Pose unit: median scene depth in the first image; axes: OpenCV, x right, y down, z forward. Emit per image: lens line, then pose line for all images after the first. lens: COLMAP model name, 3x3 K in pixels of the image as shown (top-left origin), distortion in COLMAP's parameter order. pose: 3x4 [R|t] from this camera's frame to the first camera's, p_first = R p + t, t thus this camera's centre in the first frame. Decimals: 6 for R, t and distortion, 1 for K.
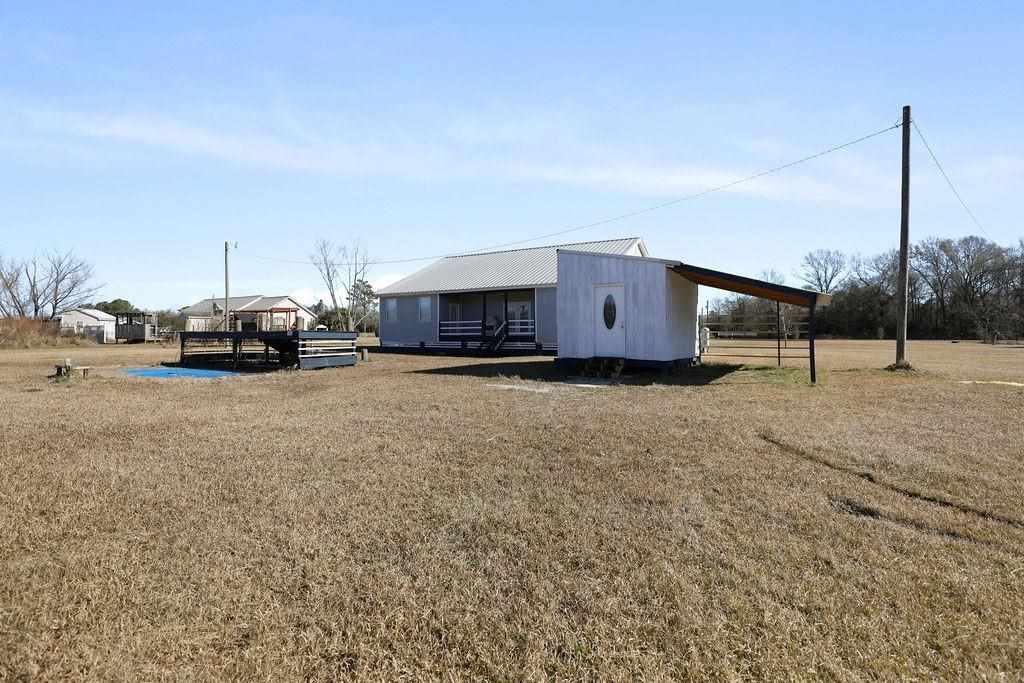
lens RADIAL K [[469.0, 0, 510.8], [0, 469.0, 341.2], [0, 0, 1]] dist [-0.028130, 0.003158]
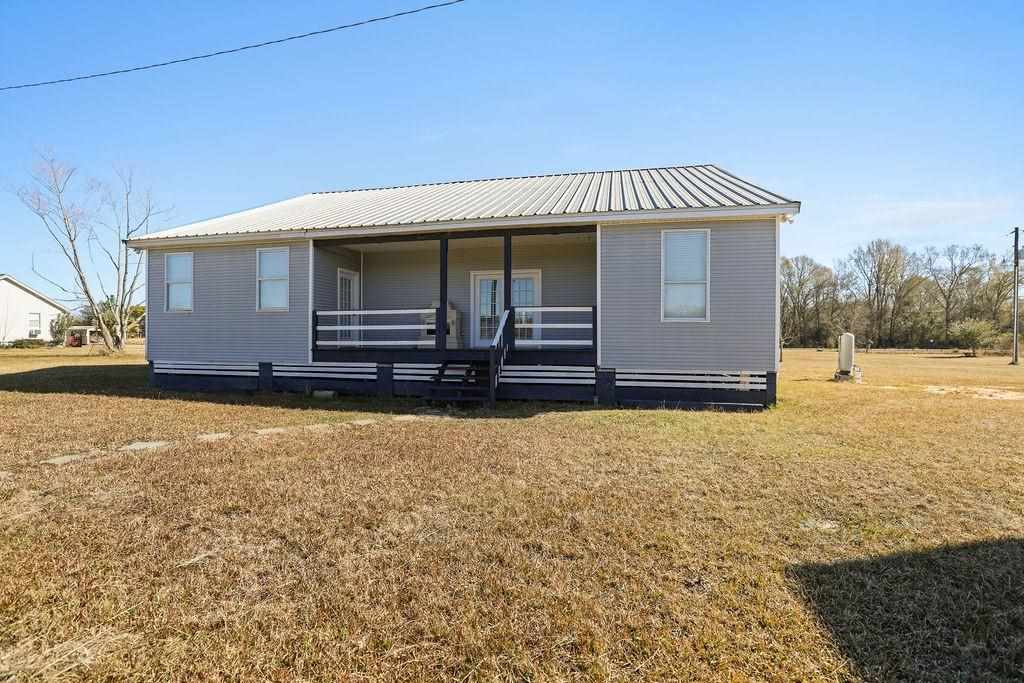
lens RADIAL K [[469.0, 0, 514.7], [0, 469.0, 339.4], [0, 0, 1]] dist [-0.028130, 0.003158]
pose [[0.948717, 0.001518, 0.316124, -0.116492], [0.000820, 0.999973, -0.007261, -0.014864], [-0.316126, 0.007148, 0.948690, 0.579615]]
